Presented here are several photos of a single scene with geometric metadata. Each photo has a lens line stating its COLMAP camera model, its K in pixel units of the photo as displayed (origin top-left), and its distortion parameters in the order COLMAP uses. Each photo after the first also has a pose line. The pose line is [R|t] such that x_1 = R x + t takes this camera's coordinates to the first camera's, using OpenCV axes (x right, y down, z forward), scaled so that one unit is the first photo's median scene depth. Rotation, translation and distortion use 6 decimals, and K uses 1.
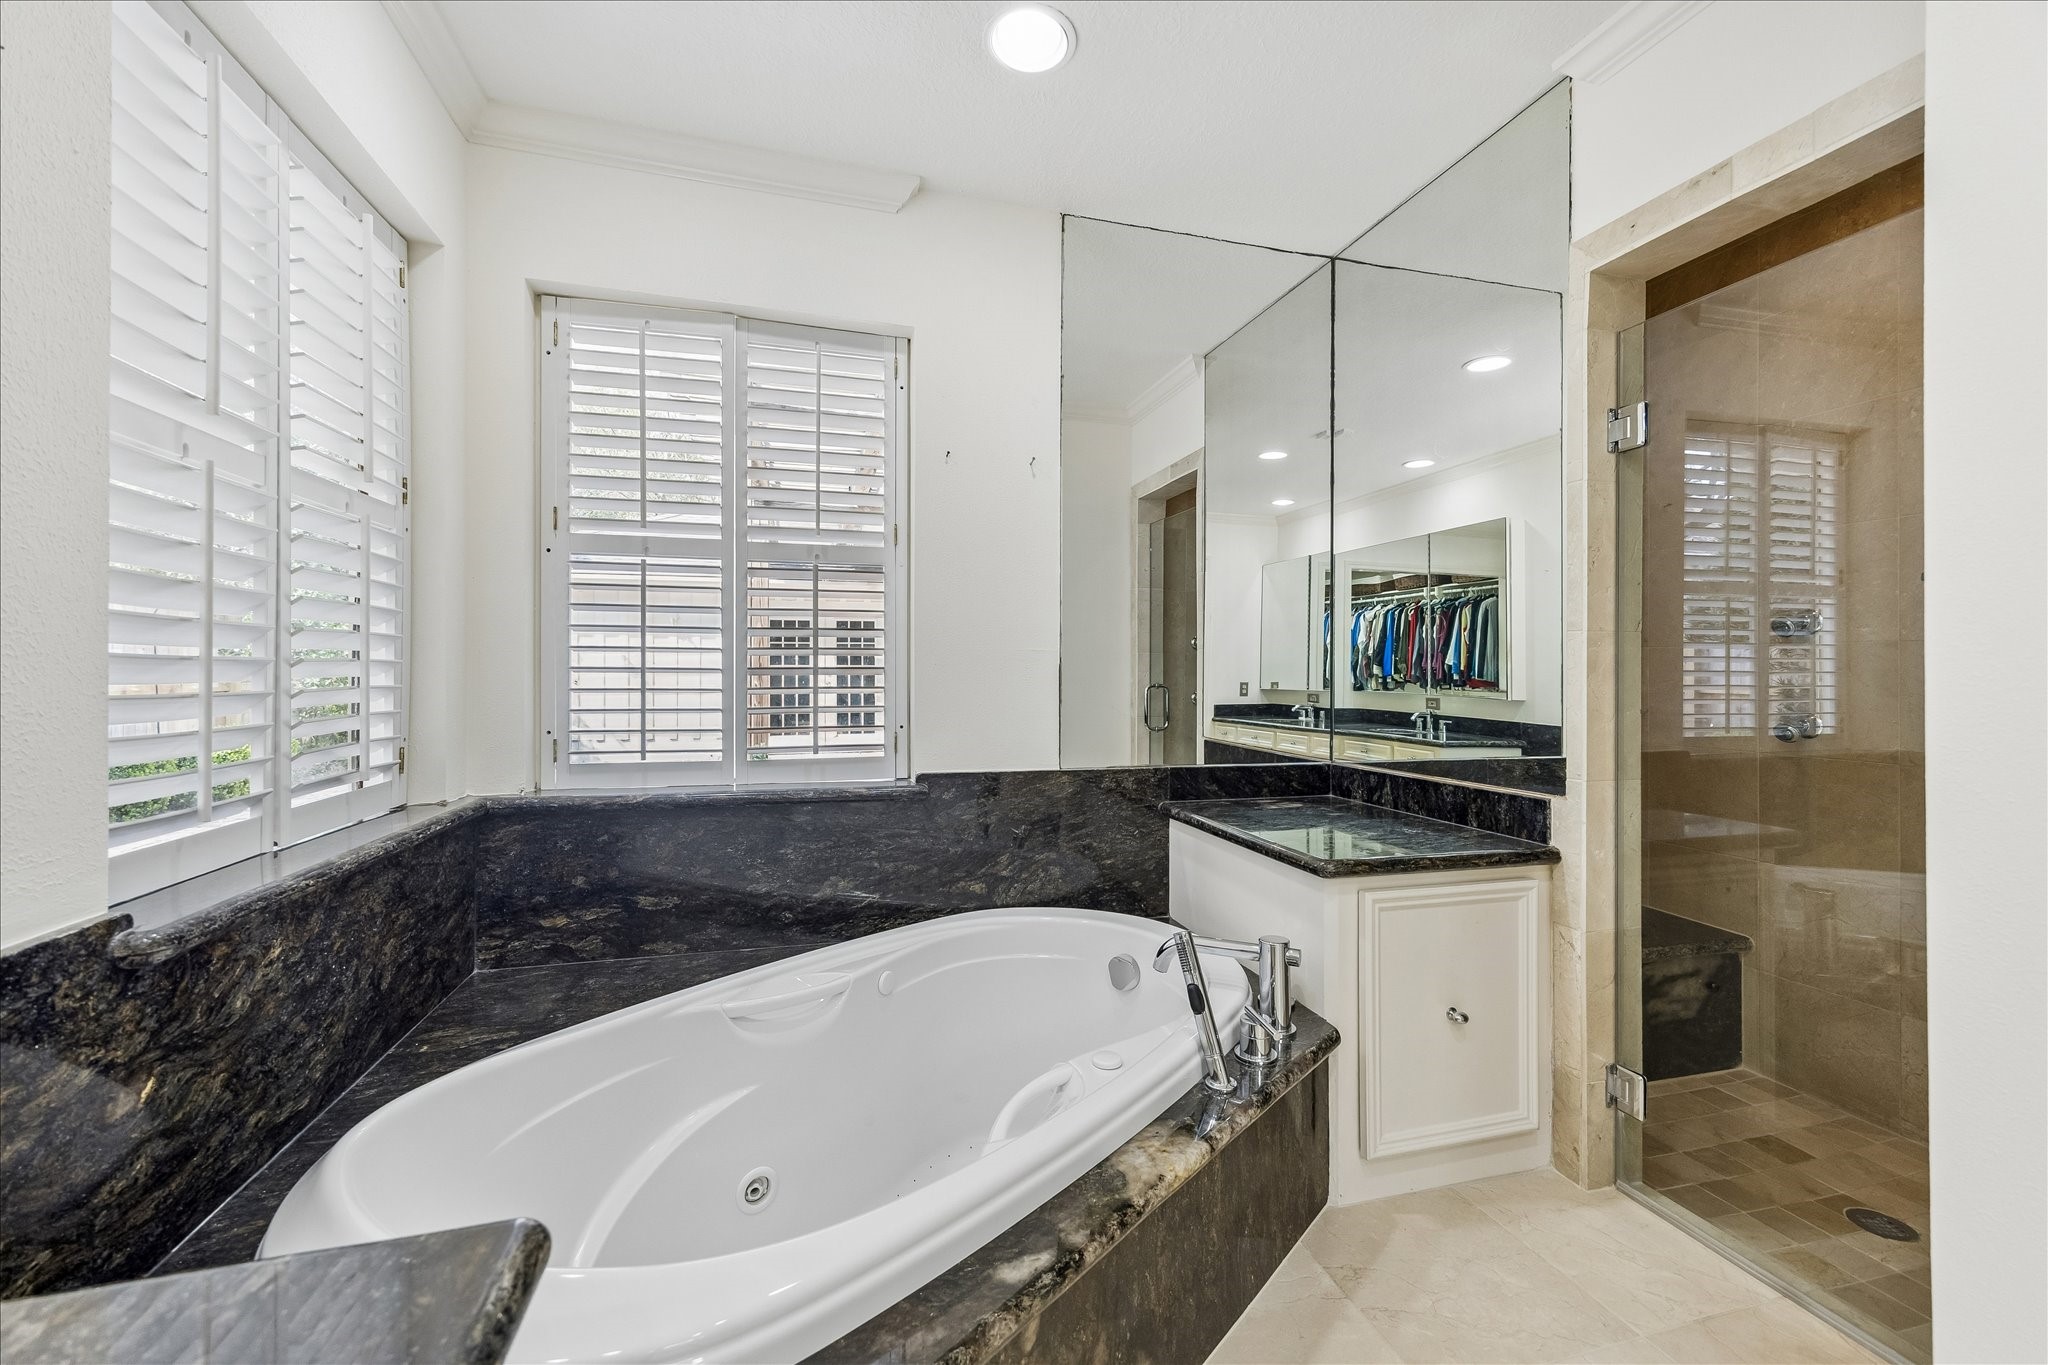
lens RADIAL K [[819.3, 0, 1027.7], [0, 819.3, 672.6], [0, 0, 1]] dist [-0.000705, -0.000102]
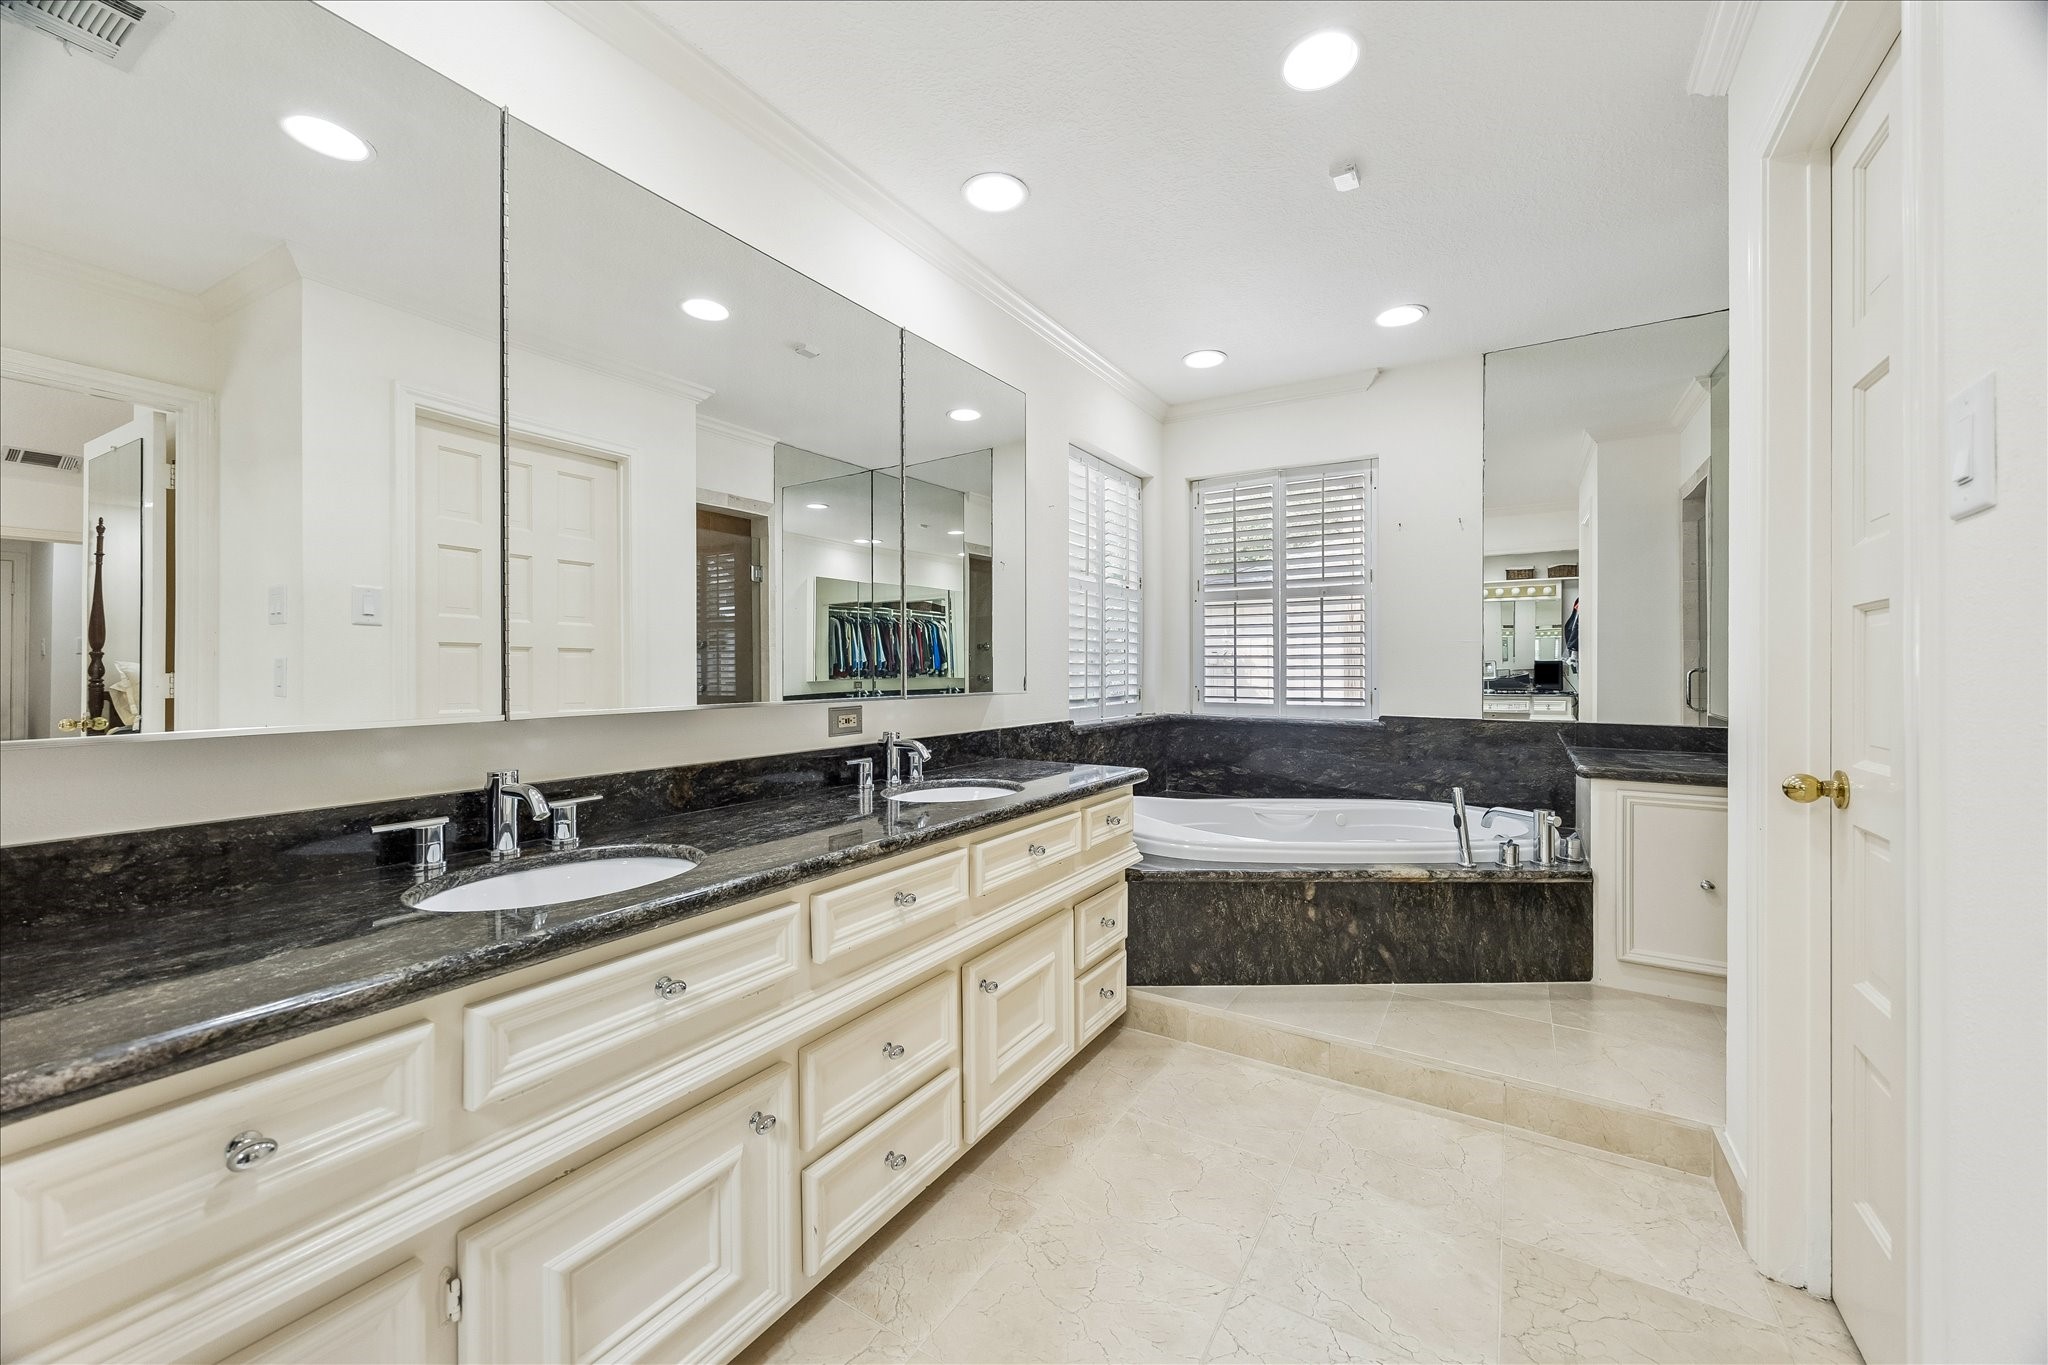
lens RADIAL K [[819.3, 0, 1027.7], [0, 819.3, 672.6], [0, 0, 1]] dist [-0.000705, -0.000102]
pose [[0.676934, -0.002728, -0.736039, 0.714870], [0.003132, 0.999995, -0.000825, 0.037934], [0.736037, -0.001747, 0.676939, -0.794992]]
